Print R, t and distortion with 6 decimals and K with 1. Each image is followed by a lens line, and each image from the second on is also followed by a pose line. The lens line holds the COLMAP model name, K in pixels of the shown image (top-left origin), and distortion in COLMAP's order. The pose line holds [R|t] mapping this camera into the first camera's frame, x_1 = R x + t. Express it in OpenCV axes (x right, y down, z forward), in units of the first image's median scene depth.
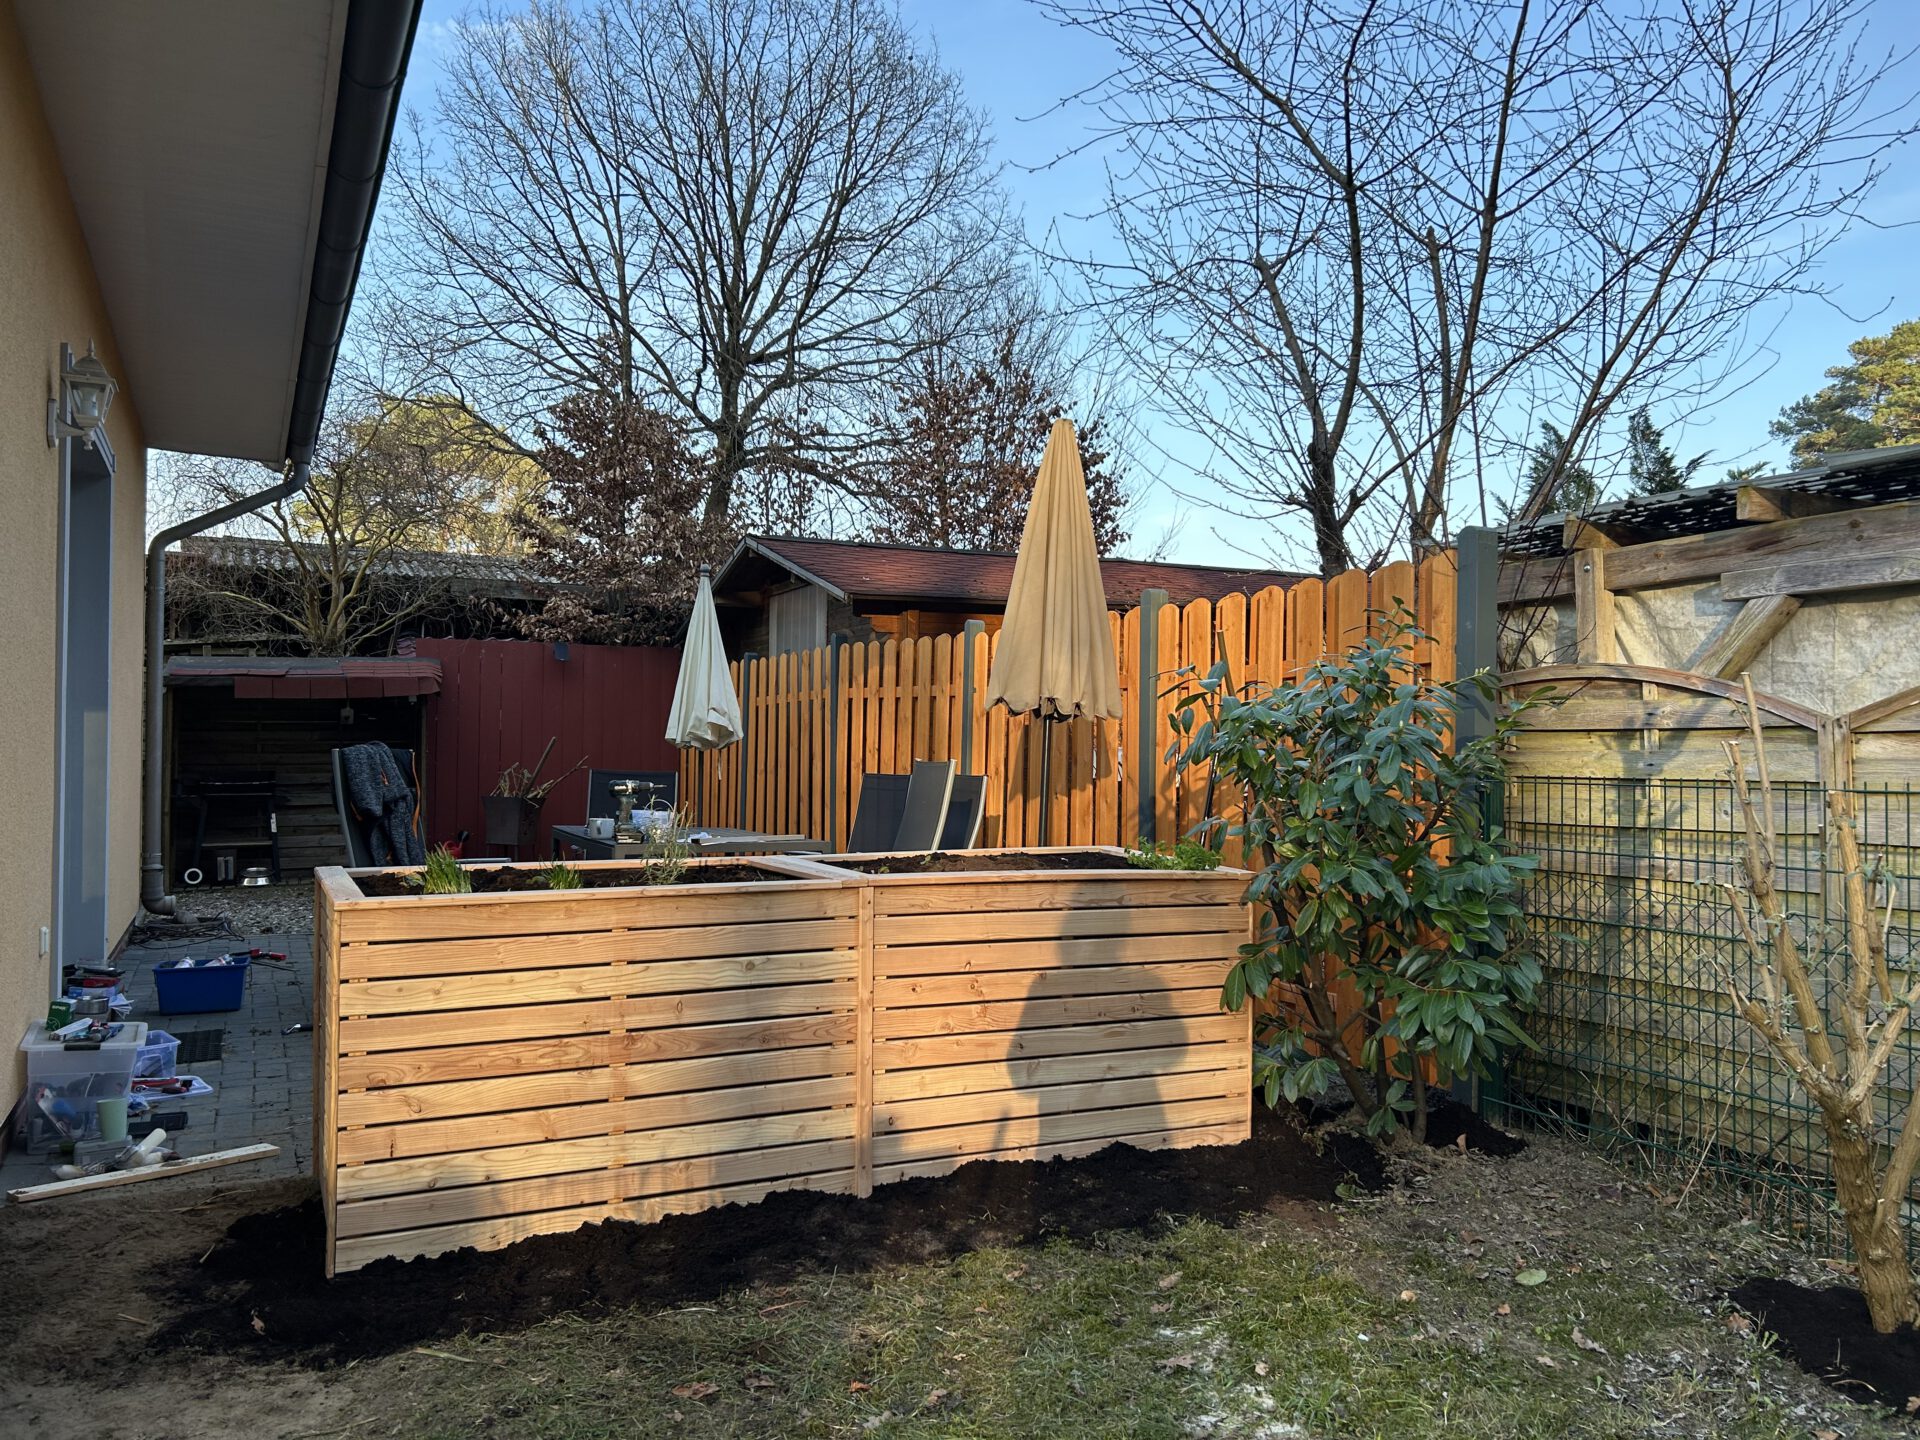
lens RADIAL K [[1457.3, 0, 960.0], [0, 1457.3, 720.0], [0, 0, 1]] dist [0.022936, -0.001750]
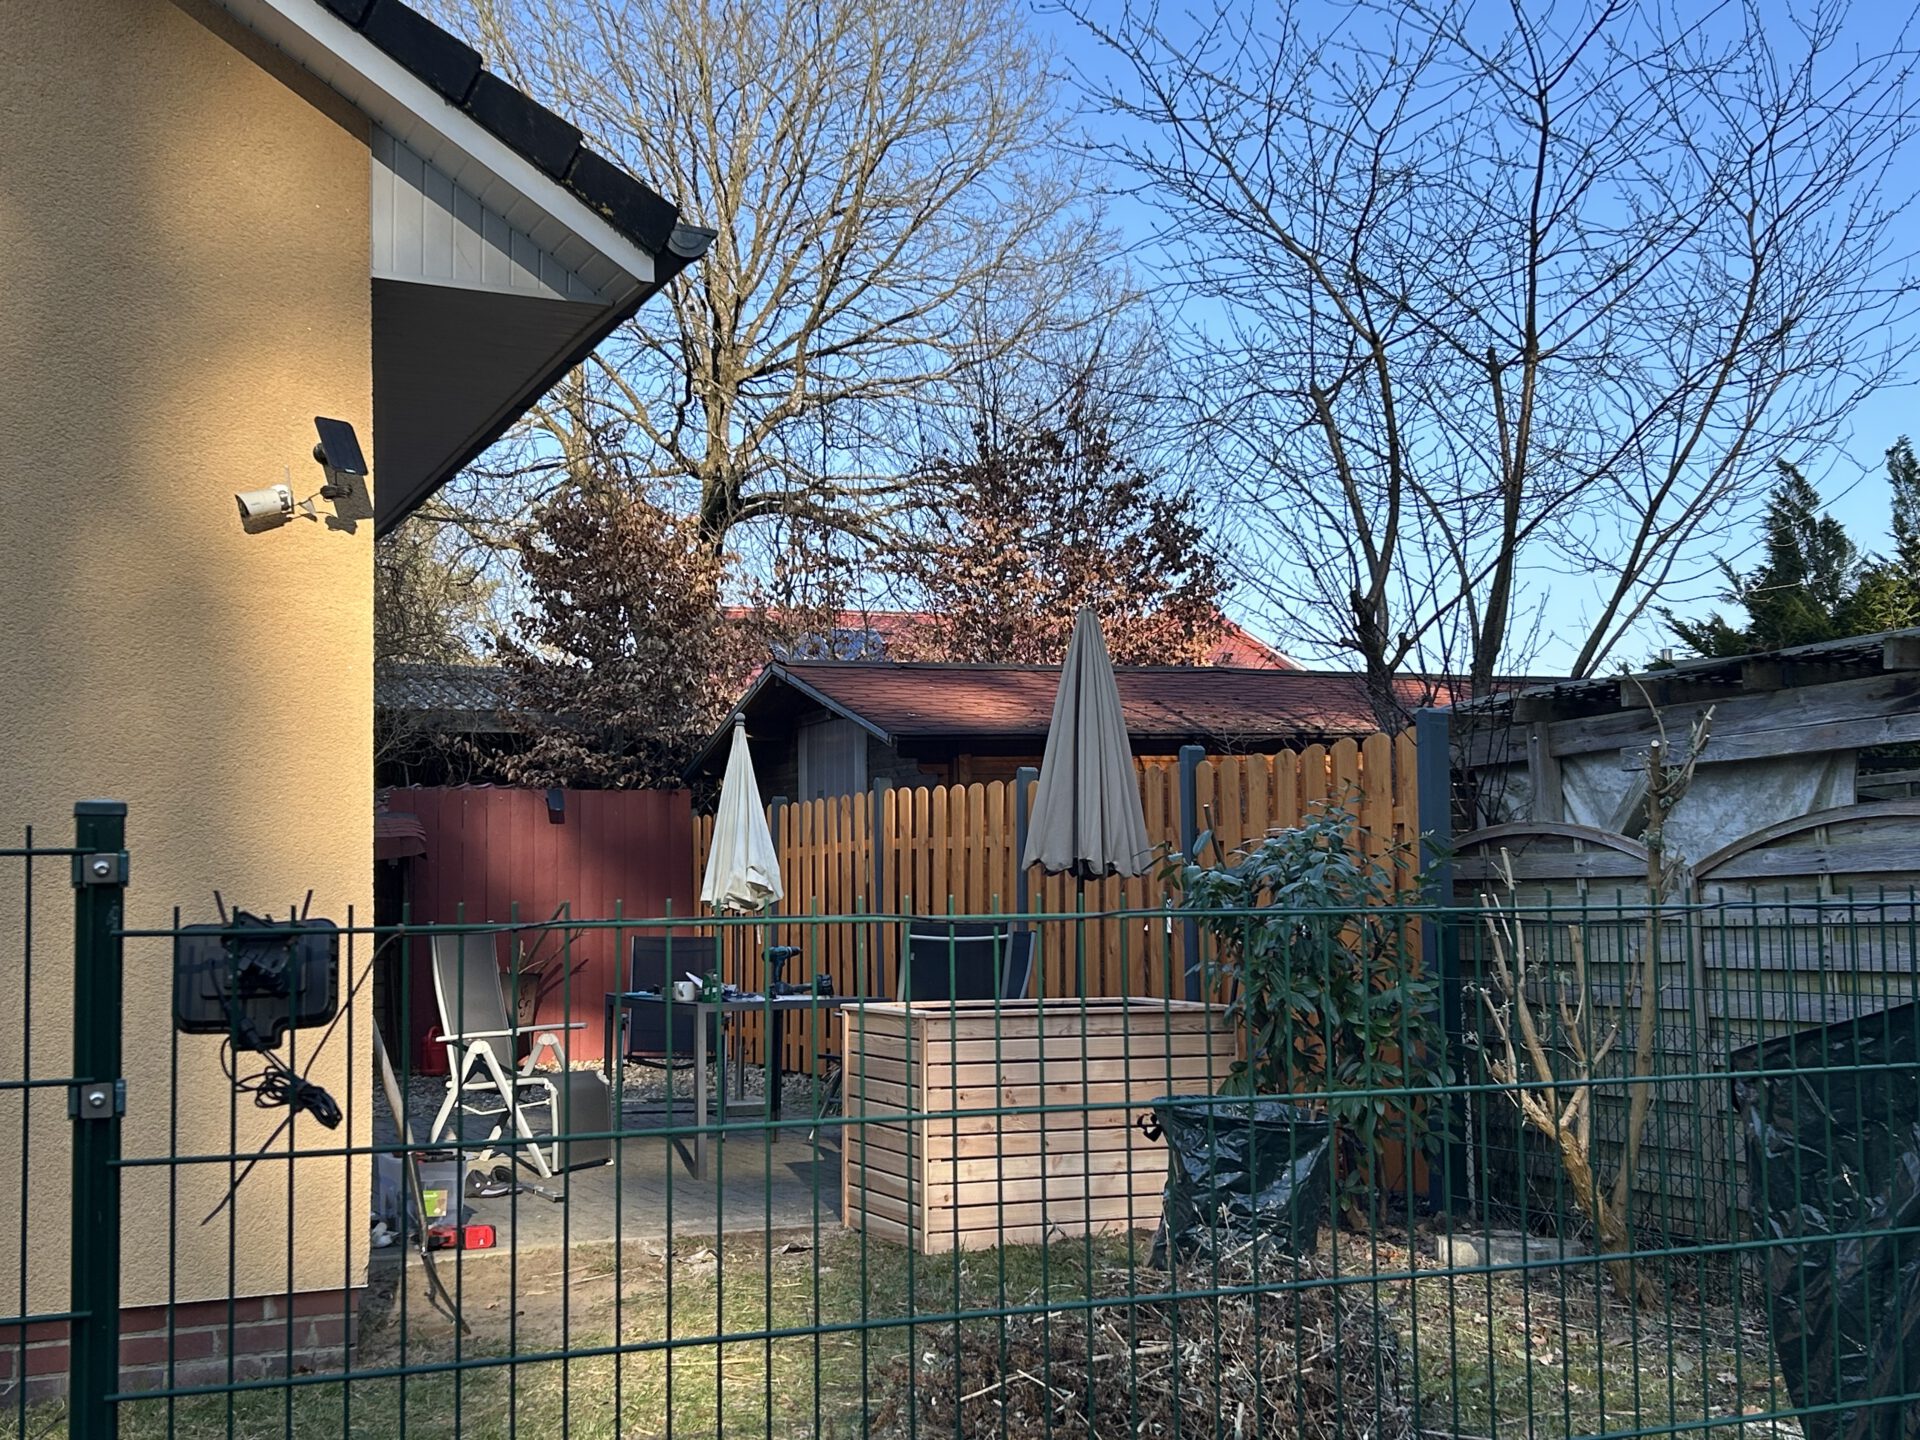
lens RADIAL K [[2305.6, 0, 960.0], [0, 2305.6, 720.0], [0, 0, 1]] dist [0.071645, -0.022872]
pose [[0.998711, -0.028374, -0.042078, 0.019399], [0.025953, 0.998036, -0.057012, -0.009708], [0.043613, 0.055846, 0.997486, -0.320740]]
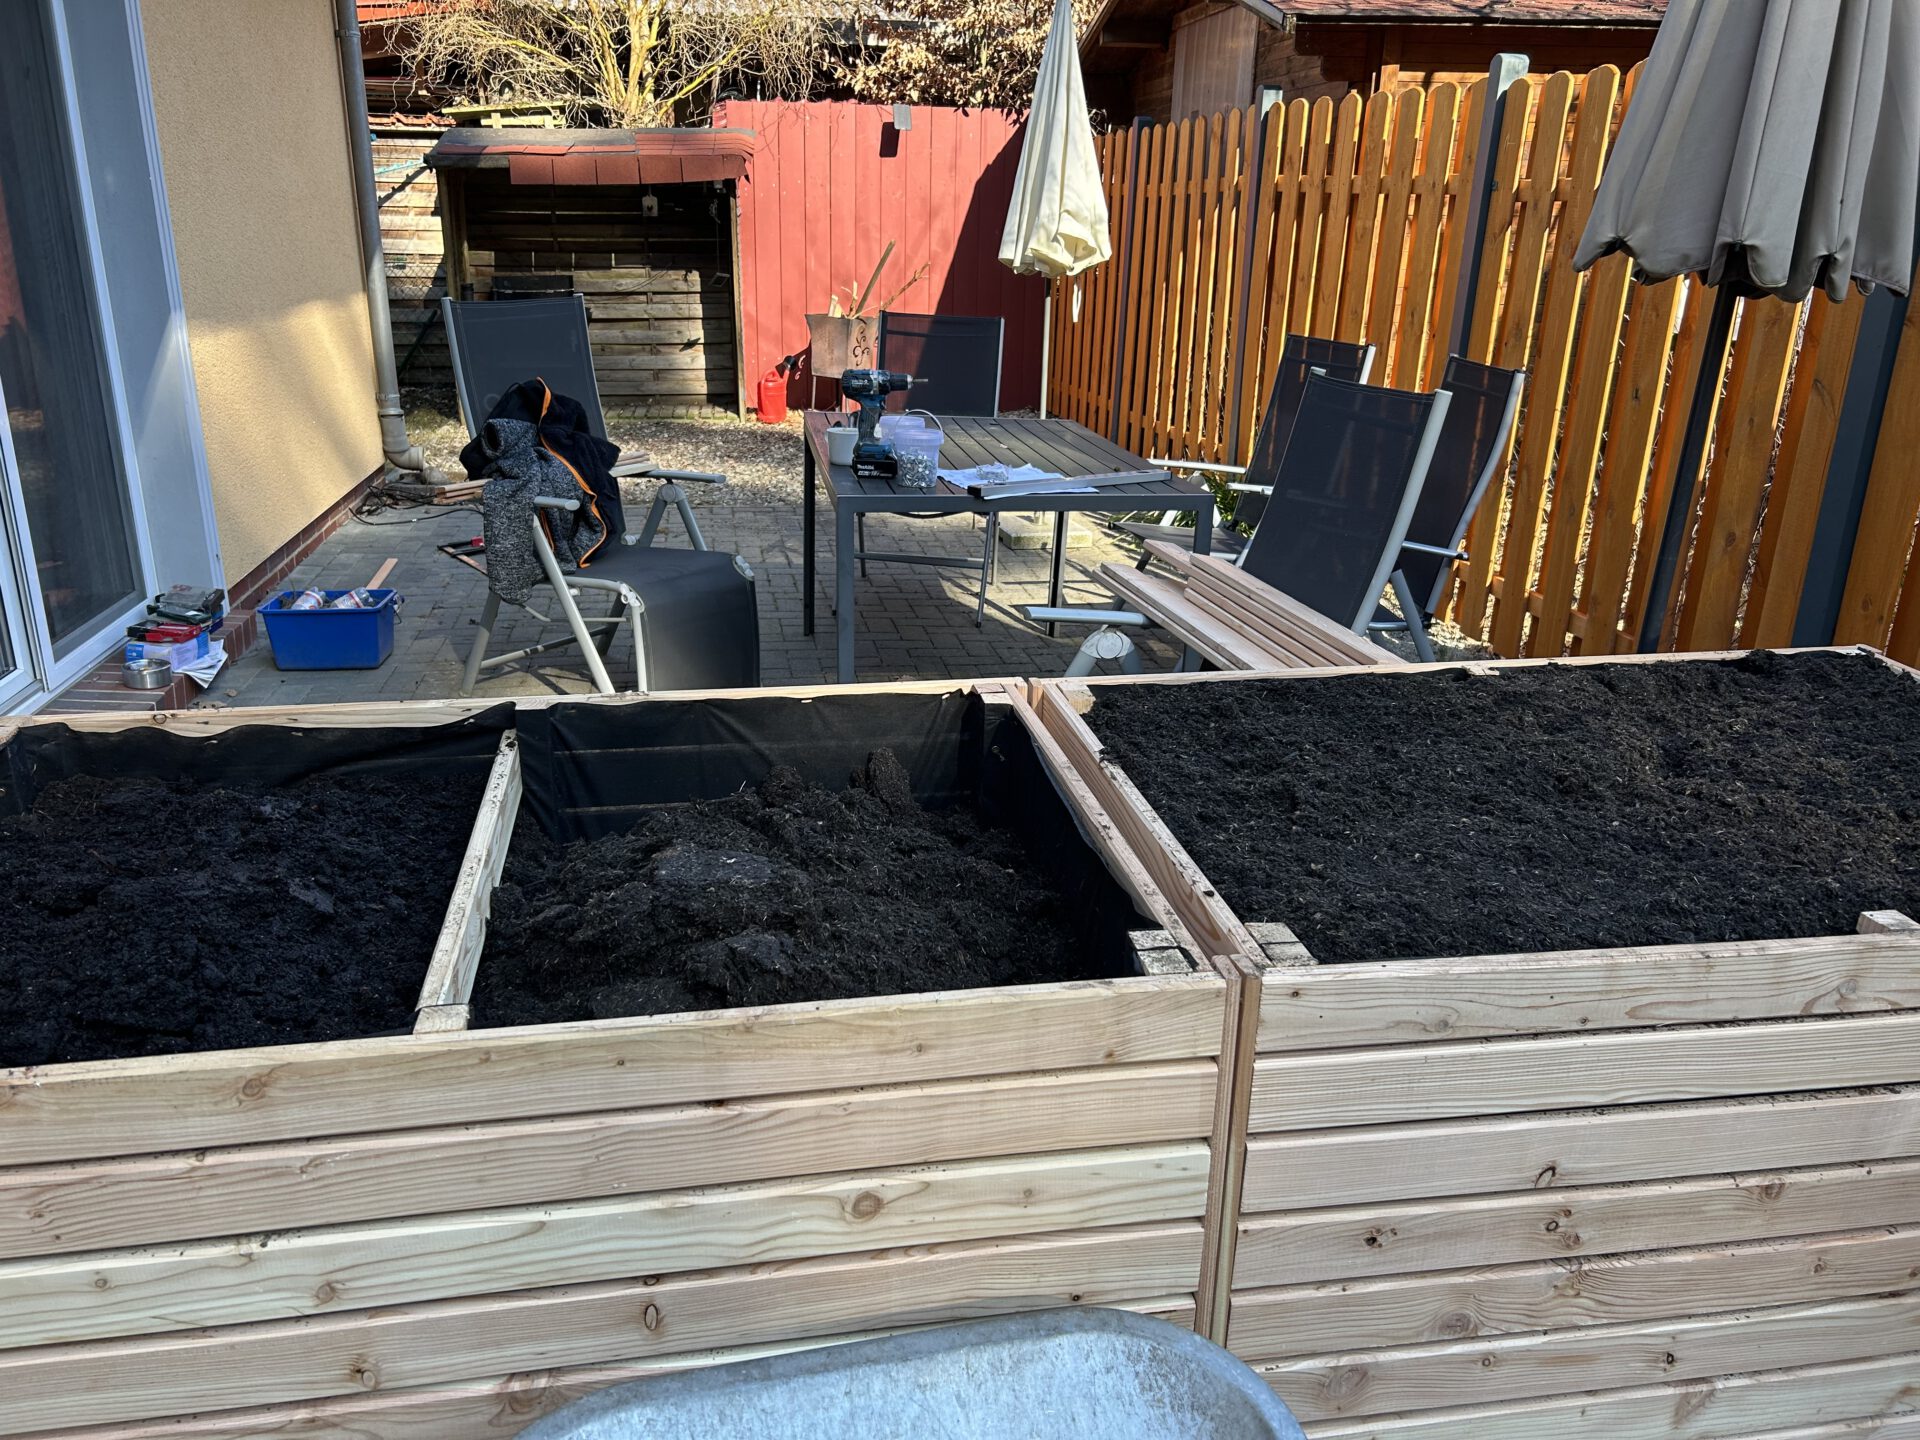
lens RADIAL K [[1457.3, 0, 960.0], [0, 1457.3, 720.0], [0, 0, 1]] dist [0.022936, -0.001750]
pose [[0.961575, 0.095655, -0.257340, -0.014731], [-0.001862, 0.939591, 0.342295, -0.012862], [0.274537, -0.328663, 0.903665, 0.211523]]
